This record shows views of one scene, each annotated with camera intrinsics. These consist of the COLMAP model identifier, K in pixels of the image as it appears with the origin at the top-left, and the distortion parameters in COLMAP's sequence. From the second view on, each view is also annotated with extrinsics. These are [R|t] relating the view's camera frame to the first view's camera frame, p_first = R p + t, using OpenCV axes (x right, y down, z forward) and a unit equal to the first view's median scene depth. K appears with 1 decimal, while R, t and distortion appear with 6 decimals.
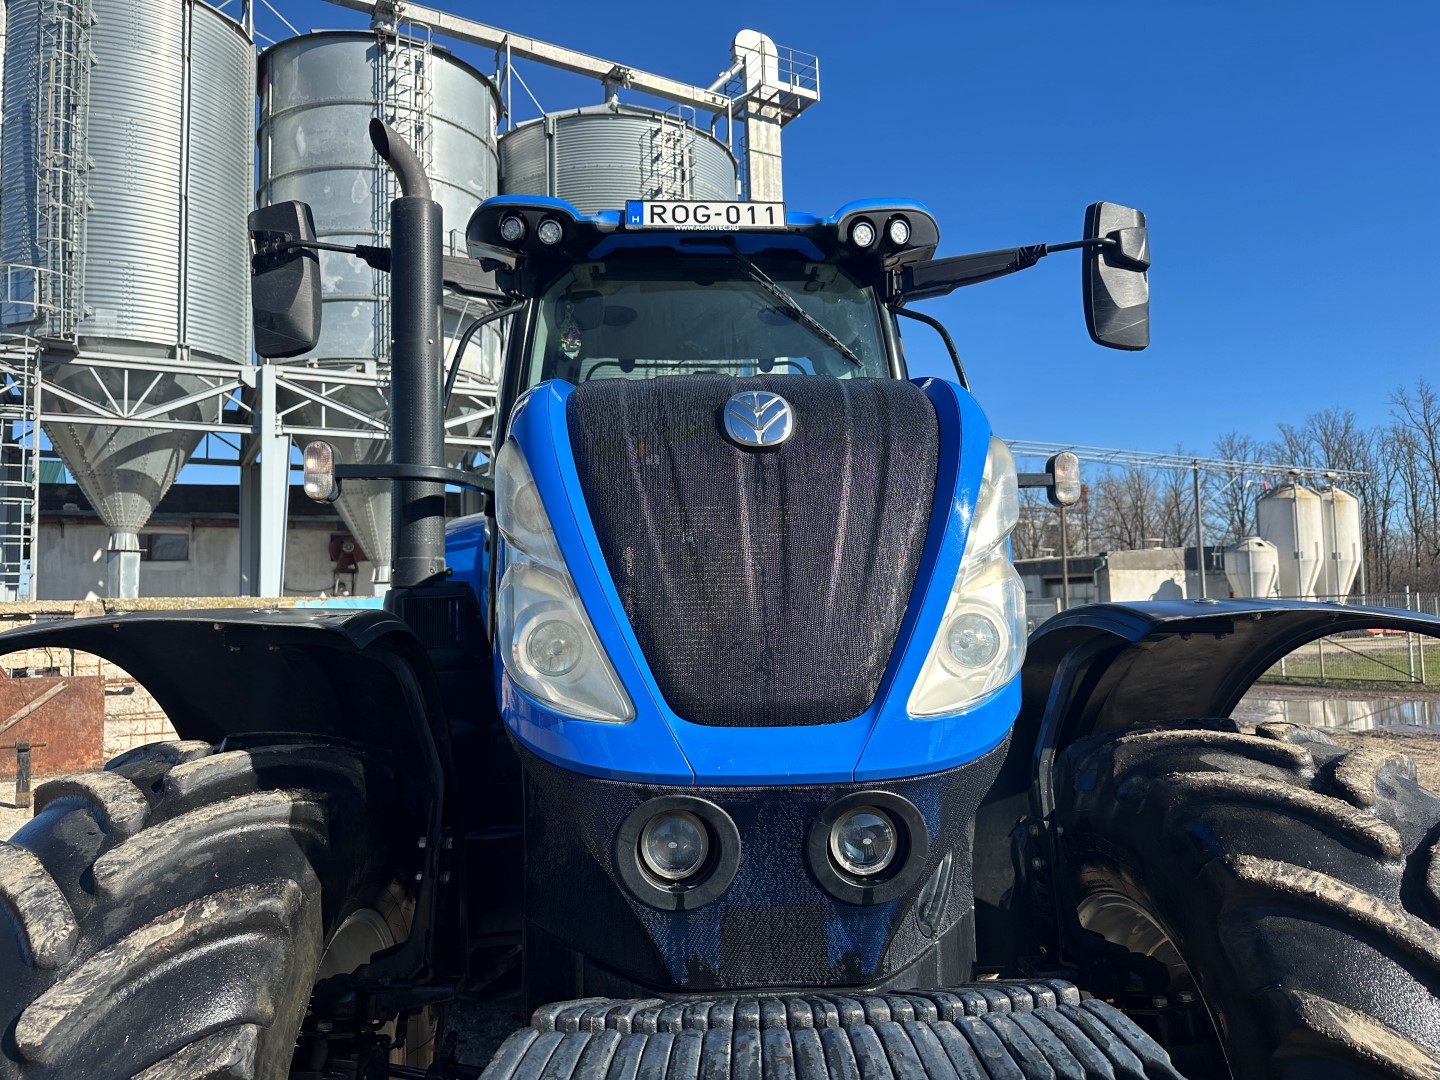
lens RADIAL K [[1016.4, 0, 725.1], [0, 1016.4, 537.5], [0, 0, 1]] dist [0.035388, -0.045937]
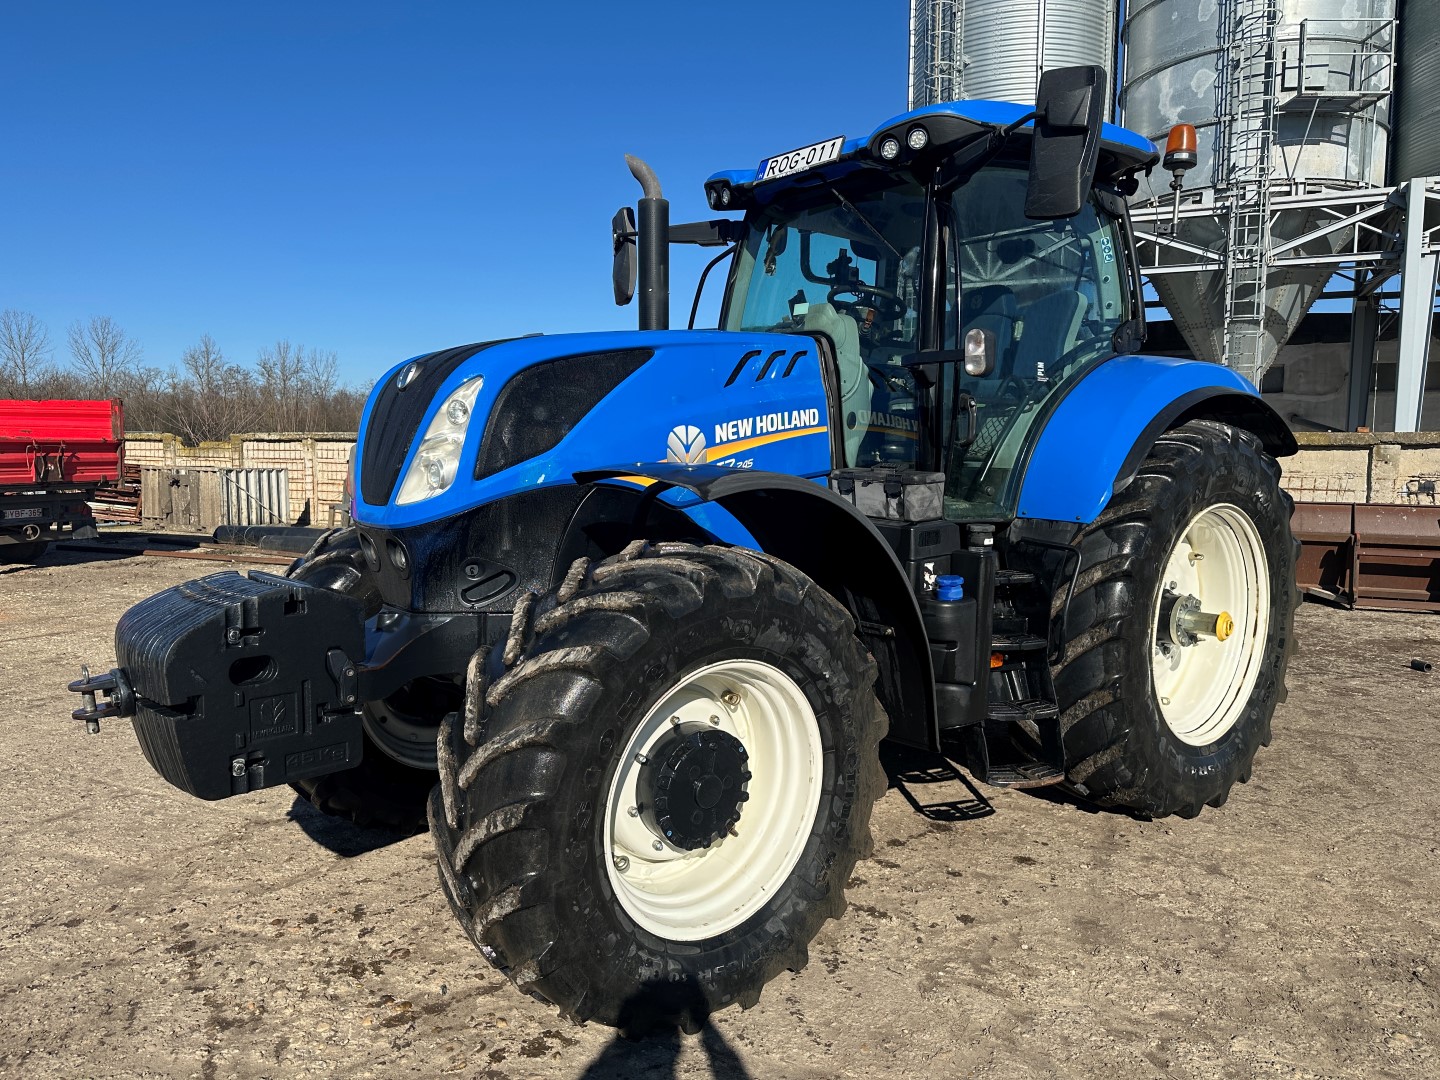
lens RADIAL K [[1016.4, 0, 719.0], [0, 1016.4, 549.5], [0, 0, 1]] dist [0.035388, -0.045937]
pose [[0.584639, 0.105071, -0.804461, 1.825474], [0.039597, 0.986701, 0.157650, -0.050572], [0.810327, -0.124023, 0.572703, 0.152146]]
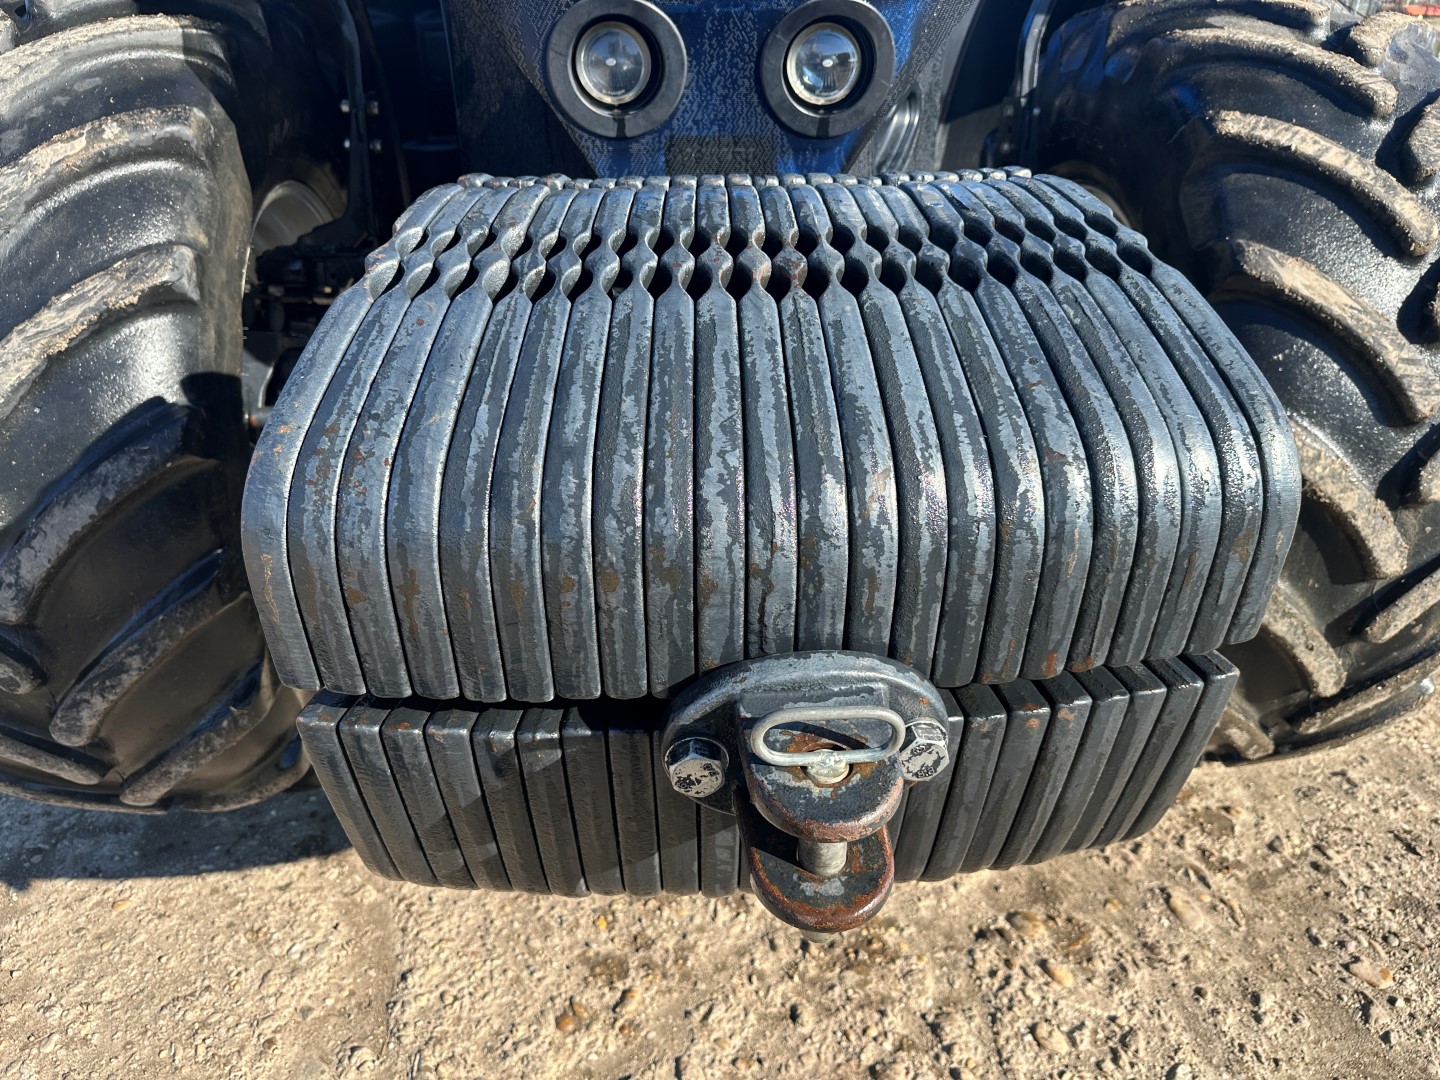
lens RADIAL K [[1016.4, 0, 723.8], [0, 1016.4, 548.4], [0, 0, 1]] dist [0.035388, -0.045937]
pose [[0.999379, 0.009225, 0.034001, 0.014766], [-0.026492, 0.832982, 0.552666, 0.110812], [-0.023224, -0.553224, 0.832709, 0.008309]]
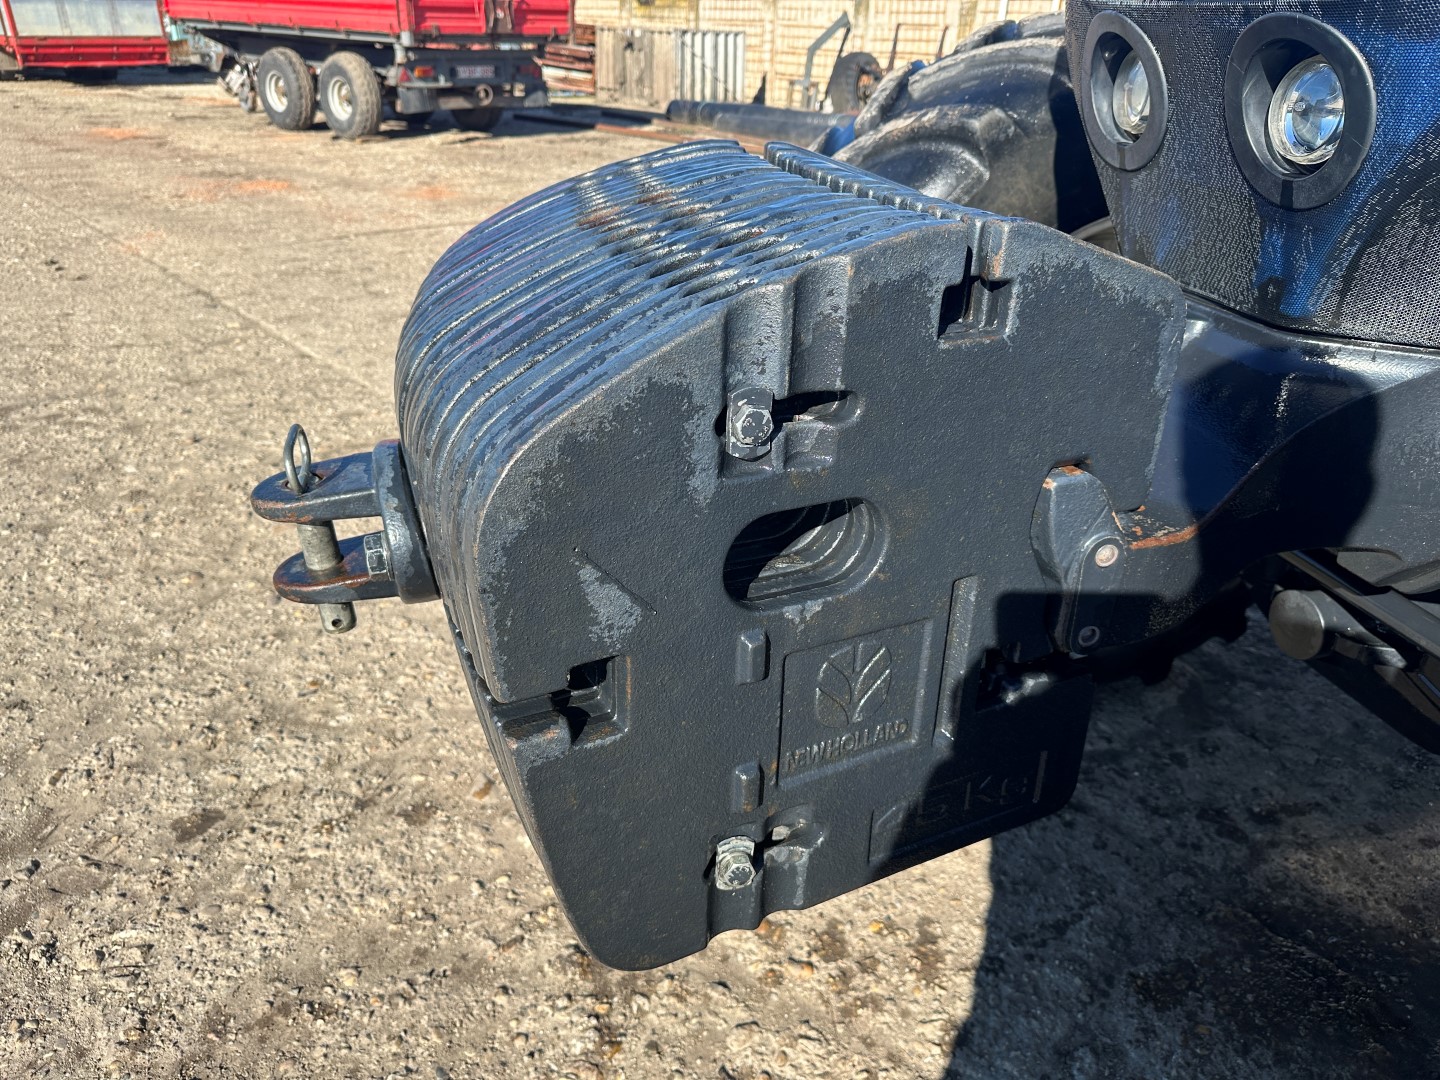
lens RADIAL K [[1016.4, 0, 727.5], [0, 1016.4, 533.9], [0, 0, 1]] dist [0.035388, -0.045937]
pose [[0.217387, 0.459861, -0.860971, 0.528588], [0.043183, 0.876670, 0.479150, 0.147906], [0.975130, -0.141340, 0.170719, 0.346590]]
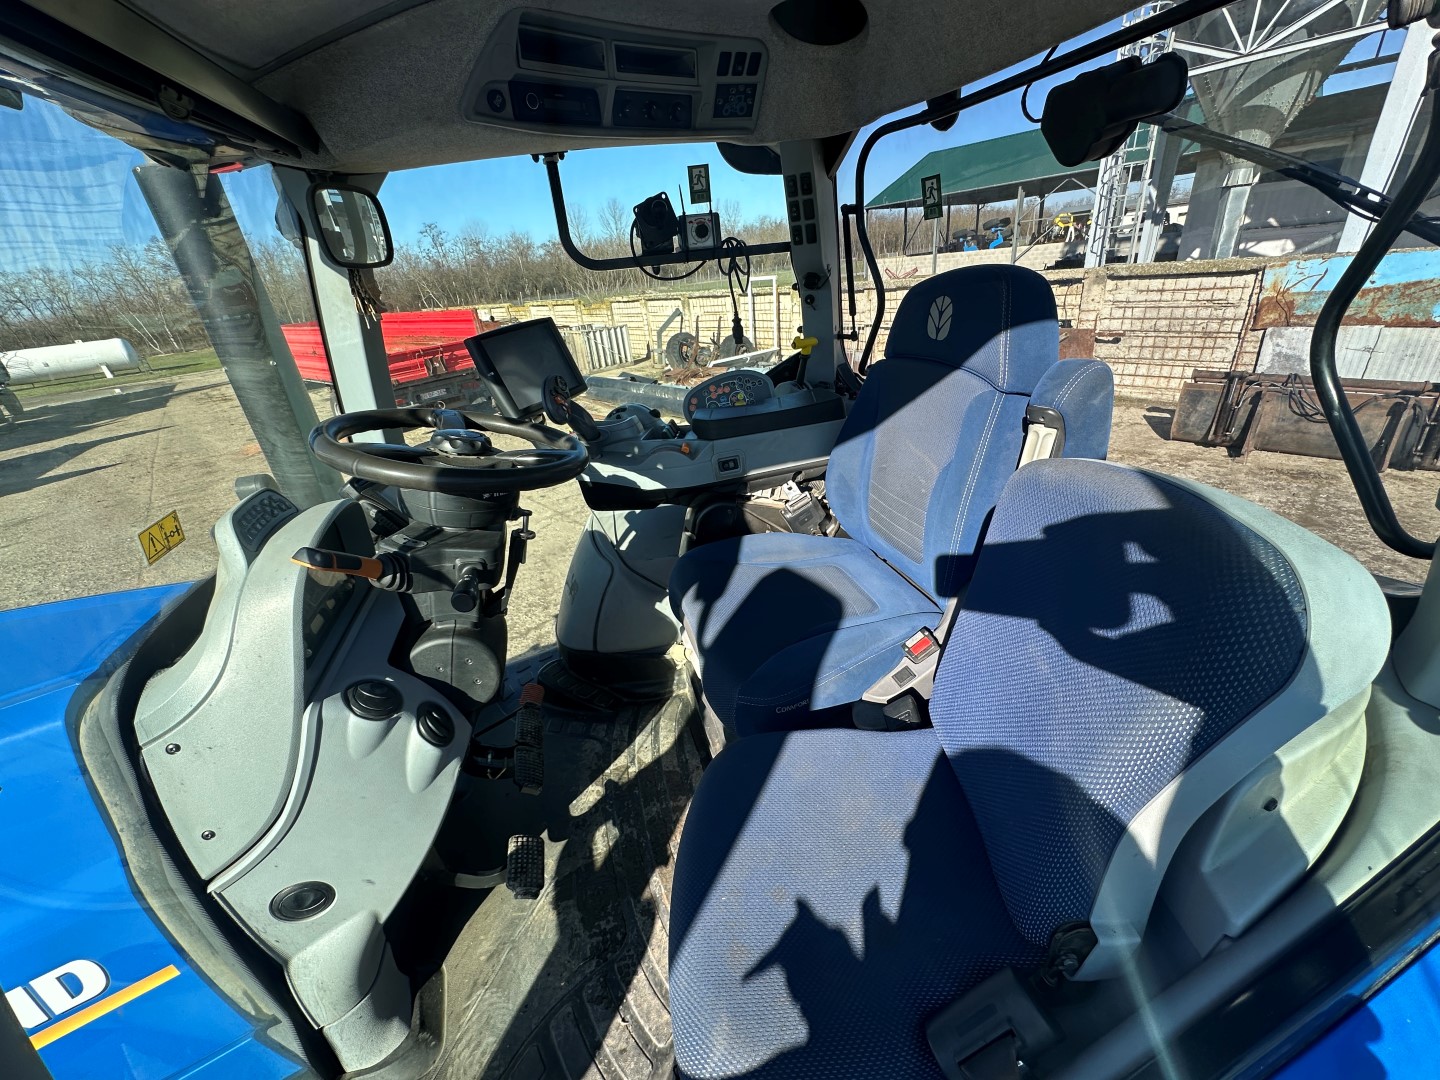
lens RADIAL K [[569.5, 0, 726.4], [0, 569.5, 539.7], [0, 0, 1]] dist [-0.003843, 0.000300]
pose [[0.217116, 0.430887, -0.875898, 0.431269], [0.168208, 0.867365, 0.468384, -0.349278], [0.961544, -0.249026, 0.115840, 2.092198]]
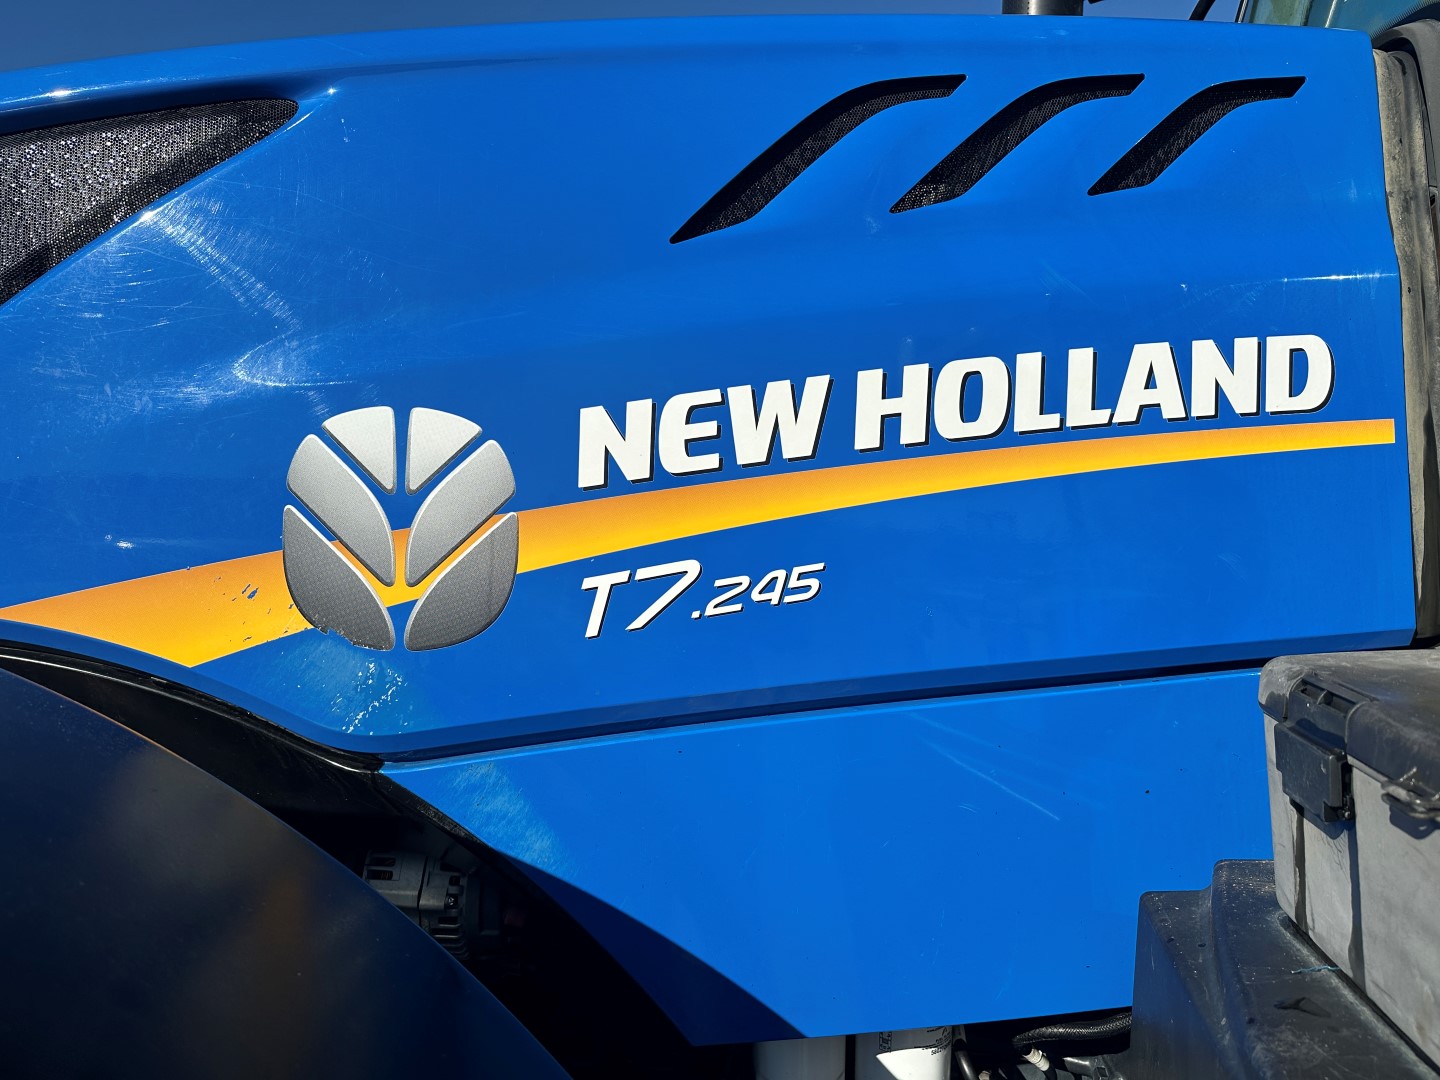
lens RADIAL K [[1016.4, 0, 712.3], [0, 1016.4, 552.0], [0, 0, 1]] dist [0.035388, -0.045937]
pose [[-0.165639, 0.044843, -0.985166, 0.627070], [0.050796, 0.998028, 0.036888, 0.072177], [0.984877, -0.043933, -0.167590, 1.443254]]
